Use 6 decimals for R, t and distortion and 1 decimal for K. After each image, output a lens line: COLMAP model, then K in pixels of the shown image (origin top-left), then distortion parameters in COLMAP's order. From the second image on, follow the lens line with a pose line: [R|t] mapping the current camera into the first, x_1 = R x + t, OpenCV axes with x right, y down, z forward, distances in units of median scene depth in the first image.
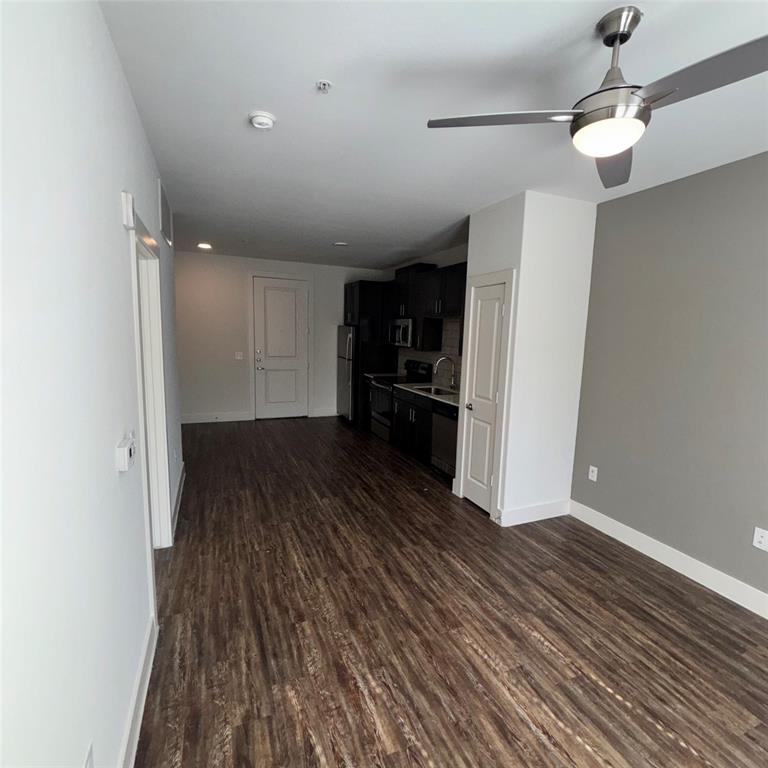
lens RADIAL K [[412.5, 0, 382.9], [0, 412.5, 386.6], [0, 0, 1]] dist [0.002569, 0.004935]
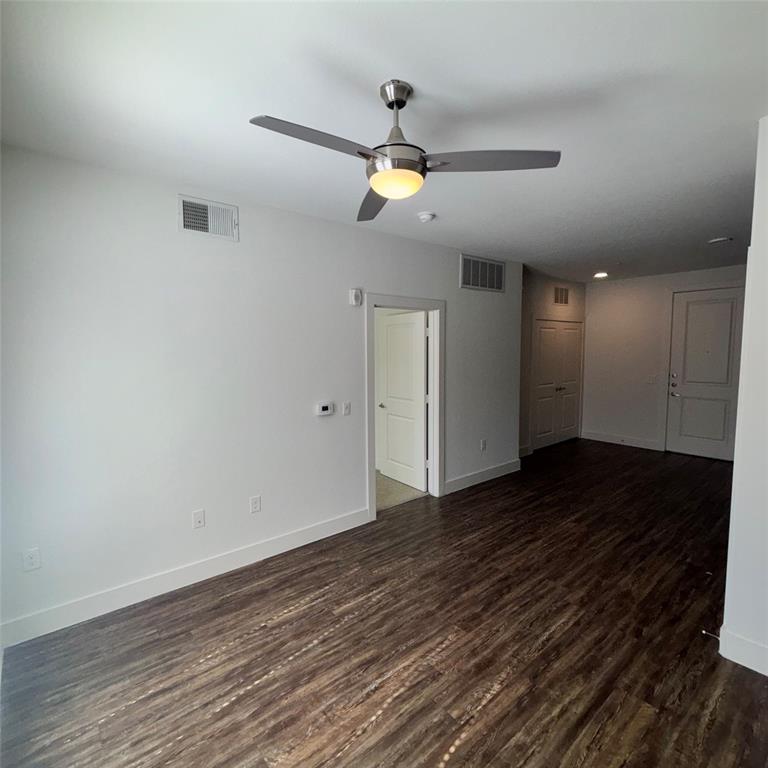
lens RADIAL K [[412.5, 0, 383.6], [0, 412.5, 381.9], [0, 0, 1]] dist [0.002569, 0.004935]
pose [[0.296175, 0.045741, -0.954038, 1.046009], [-0.117313, 0.993032, 0.011192, -0.024459], [0.947902, 0.108606, 0.299477, 0.413469]]
